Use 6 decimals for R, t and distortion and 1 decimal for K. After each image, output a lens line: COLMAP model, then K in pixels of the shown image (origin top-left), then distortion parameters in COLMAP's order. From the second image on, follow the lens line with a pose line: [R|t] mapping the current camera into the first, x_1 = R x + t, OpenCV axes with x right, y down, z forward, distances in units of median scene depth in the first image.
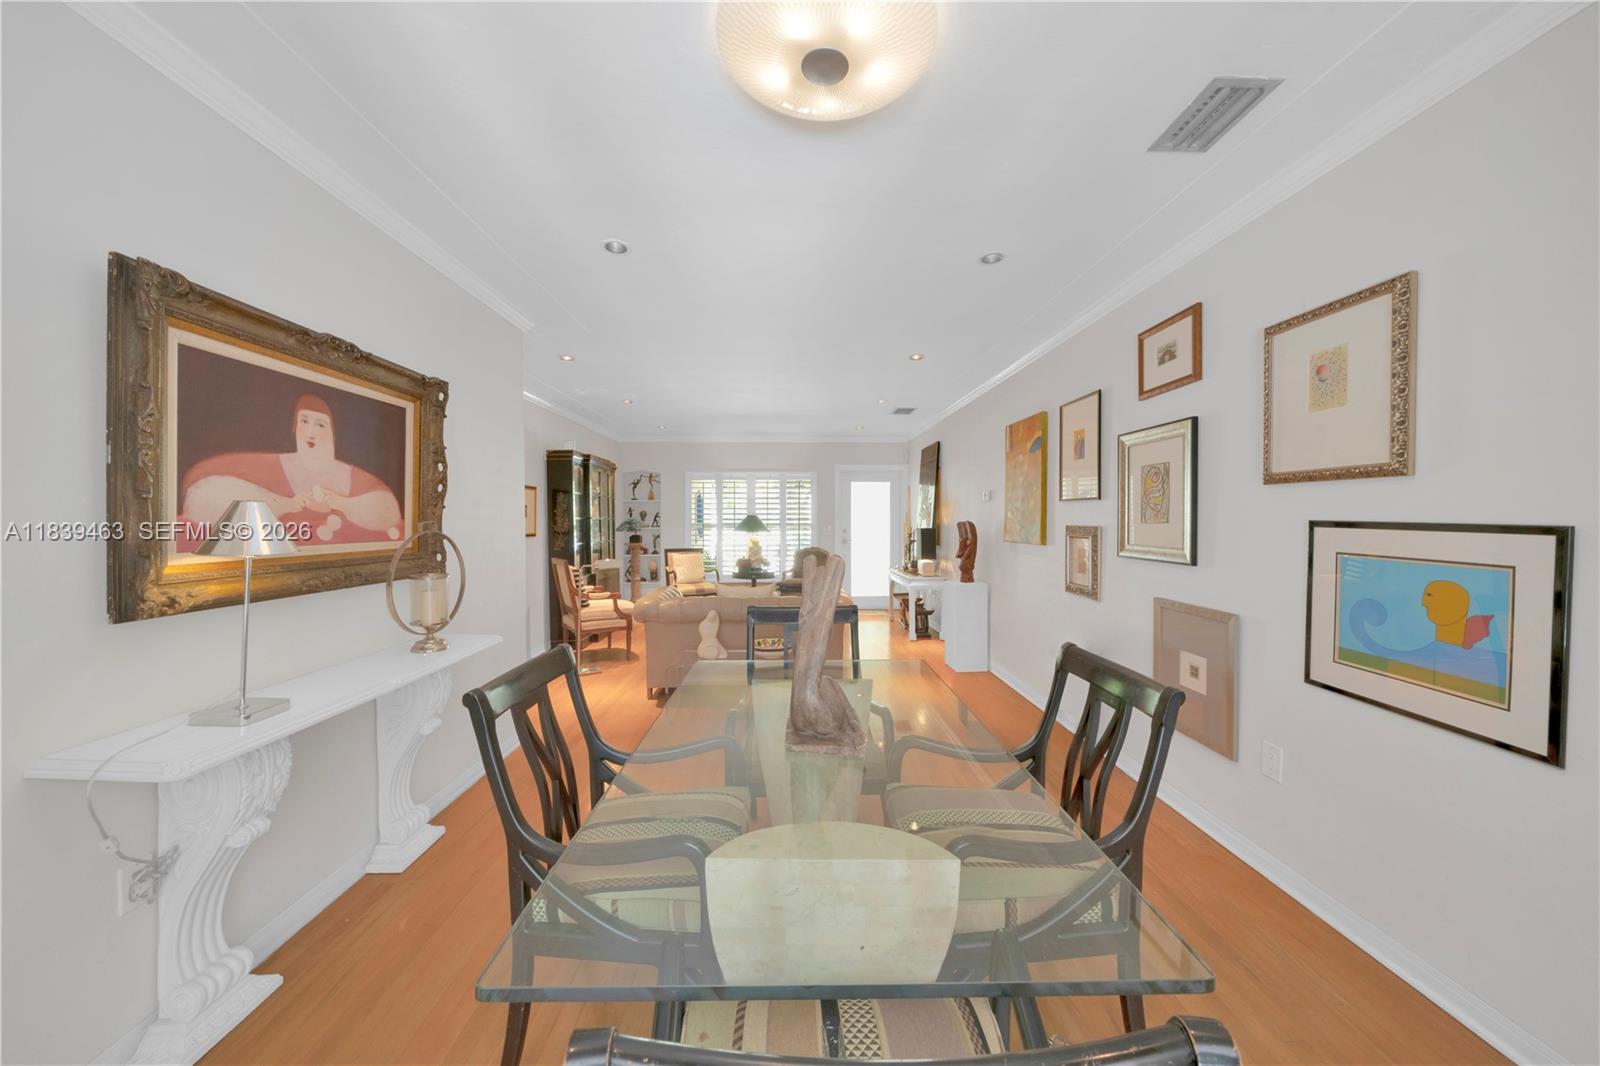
lens RADIAL K [[555.0, 0, 793.3], [0, 555.0, 522.2], [0, 0, 1]] dist [0.000657, 0.000045]
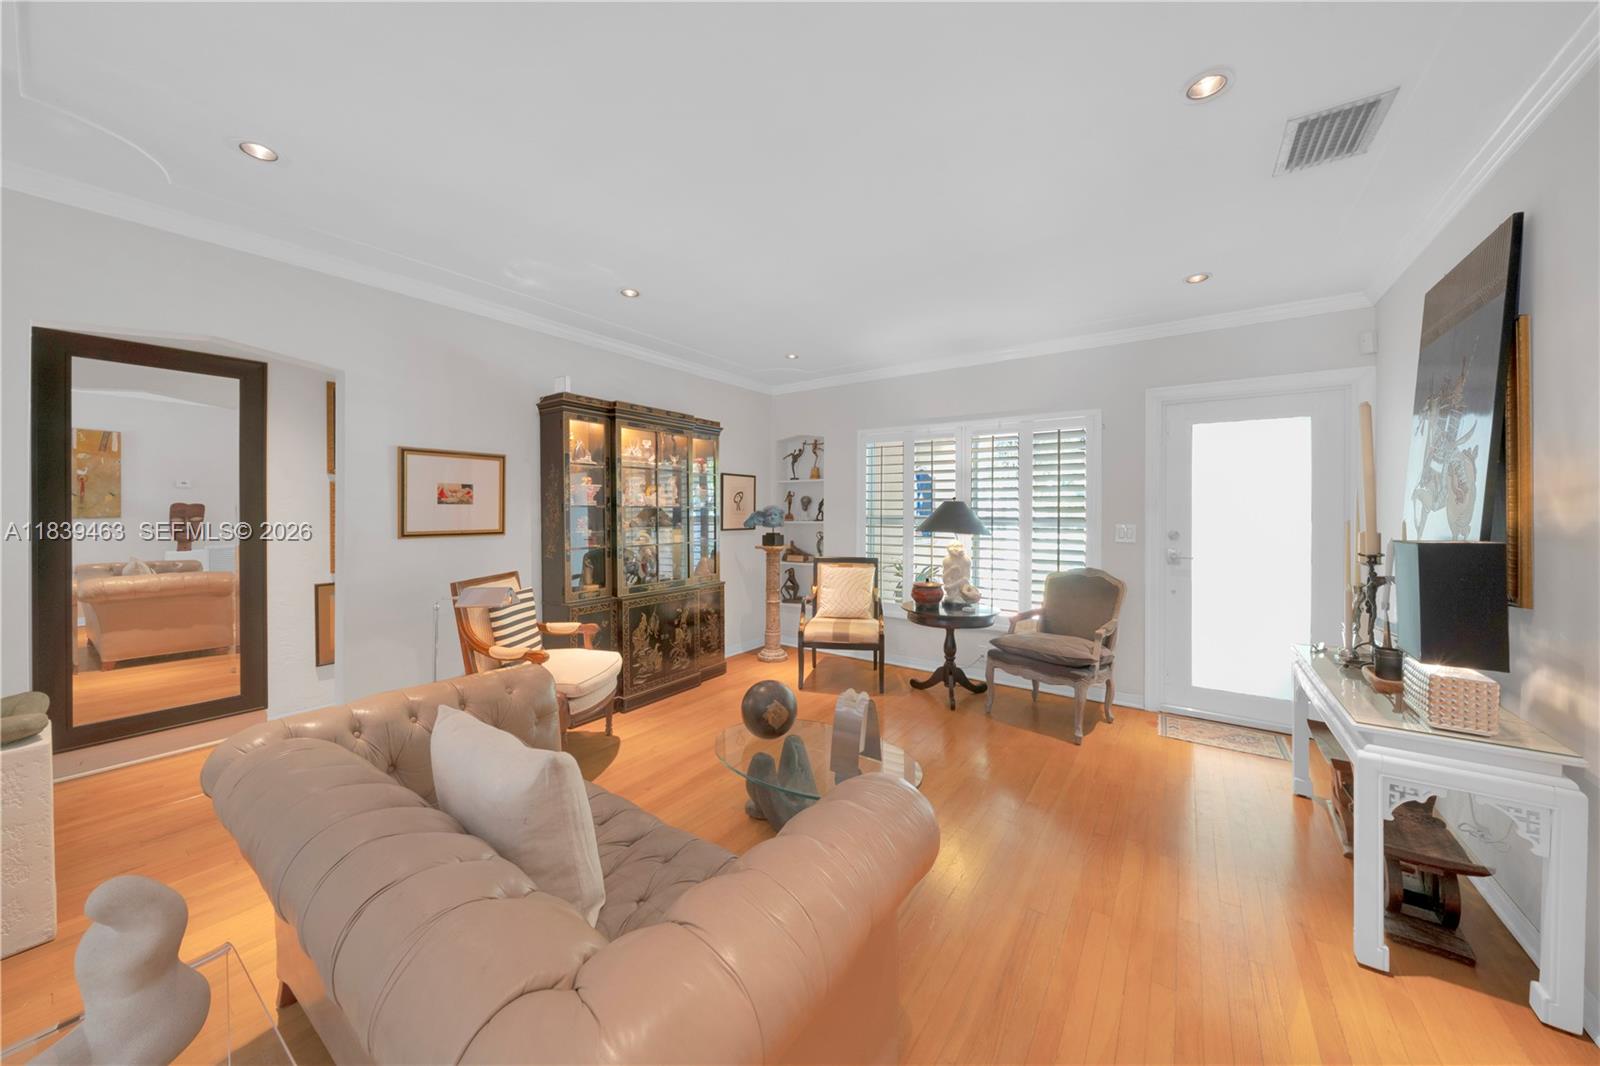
lens RADIAL K [[560.9, 0, 787.6], [0, 560.9, 509.6], [0, 0, 1]] dist [-0.001040, 0.000041]
pose [[0.802243, 0.002465, -0.596993, 0.119081], [-0.007018, 0.999961, -0.005302, -0.000980], [0.596957, 0.008443, 0.802229, 0.485222]]
